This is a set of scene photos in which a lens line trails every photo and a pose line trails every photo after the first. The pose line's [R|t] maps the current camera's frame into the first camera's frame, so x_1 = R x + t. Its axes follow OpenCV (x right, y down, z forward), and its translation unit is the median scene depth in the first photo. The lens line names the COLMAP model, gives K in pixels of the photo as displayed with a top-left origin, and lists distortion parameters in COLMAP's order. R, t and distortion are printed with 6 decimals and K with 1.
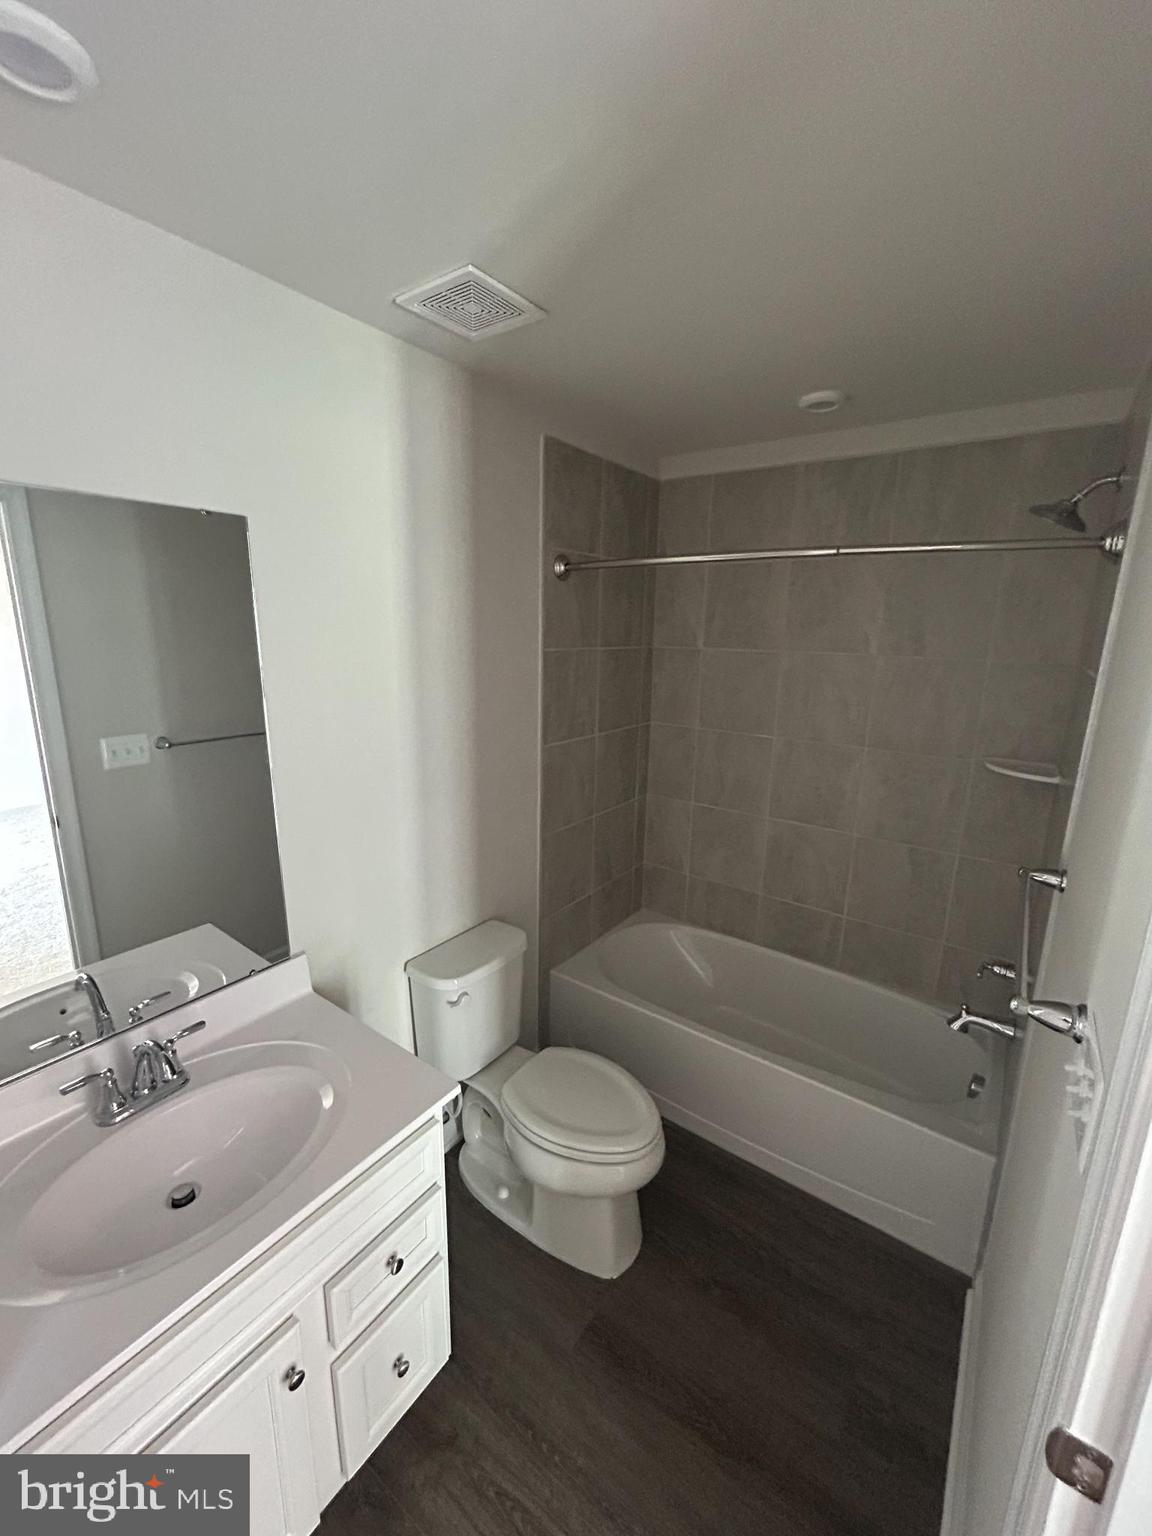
lens RADIAL K [[615.7, 0, 580.9], [0, 615.7, 770.3], [0, 0, 1]] dist [-0.002276, 0.000235]
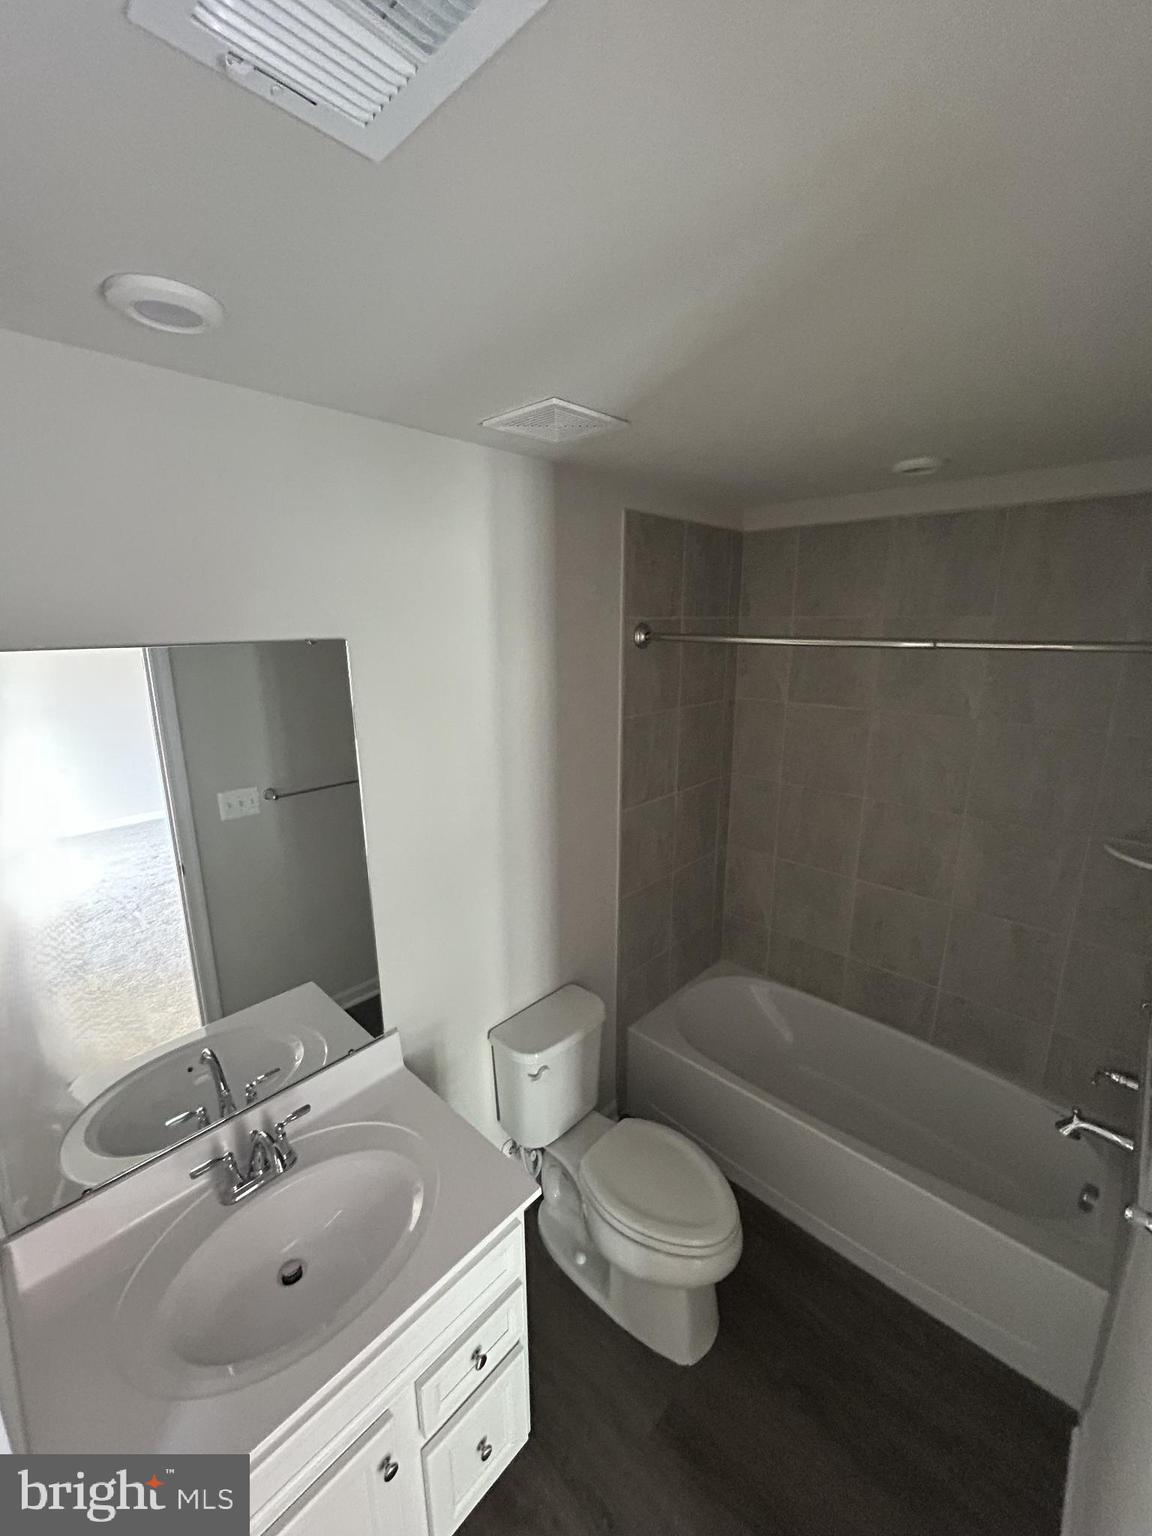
lens RADIAL K [[615.7, 0, 580.6], [0, 615.7, 762.9], [0, 0, 1]] dist [-0.002276, 0.000235]
pose [[0.991919, 0.006617, -0.126704, -0.002521], [-0.005210, 0.999921, 0.011434, -0.167611], [0.126770, -0.010681, 0.991875, -0.008673]]
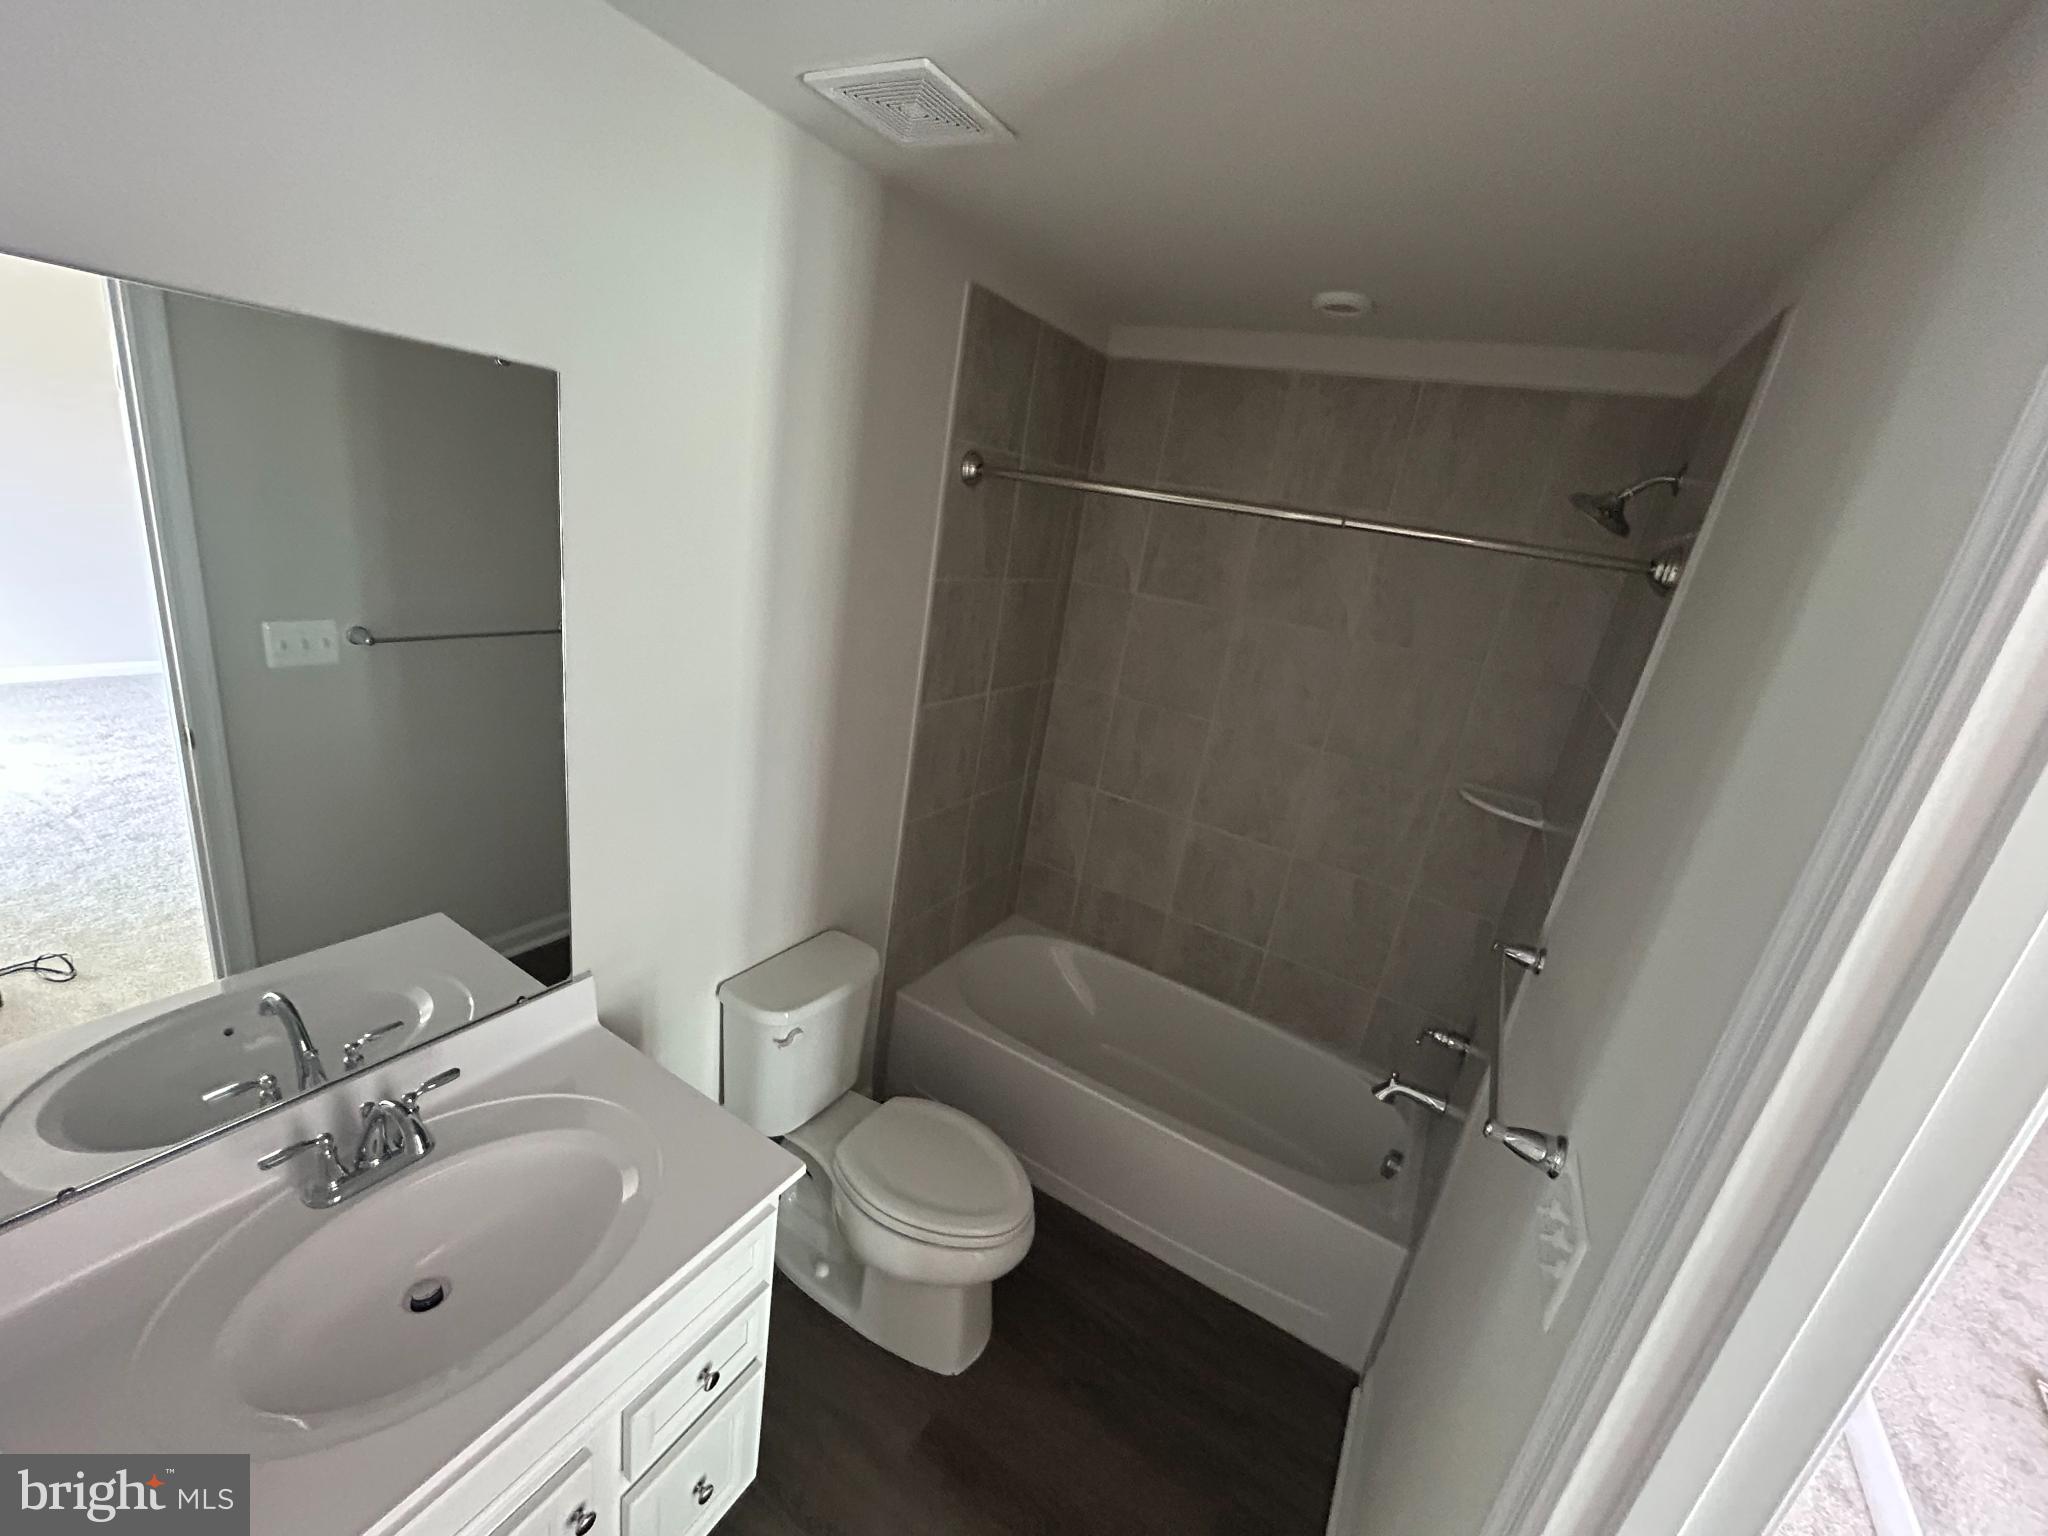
lens RADIAL K [[820.9, 0, 1015.5], [0, 820.9, 771.3], [0, 0, 1]] dist [-0.002276, 0.000235]
pose [[0.986722, 0.097090, 0.130205, -0.090621], [-0.109696, 0.989566, 0.093413, -0.087924], [-0.119777, -0.106455, 0.987077, -0.011203]]
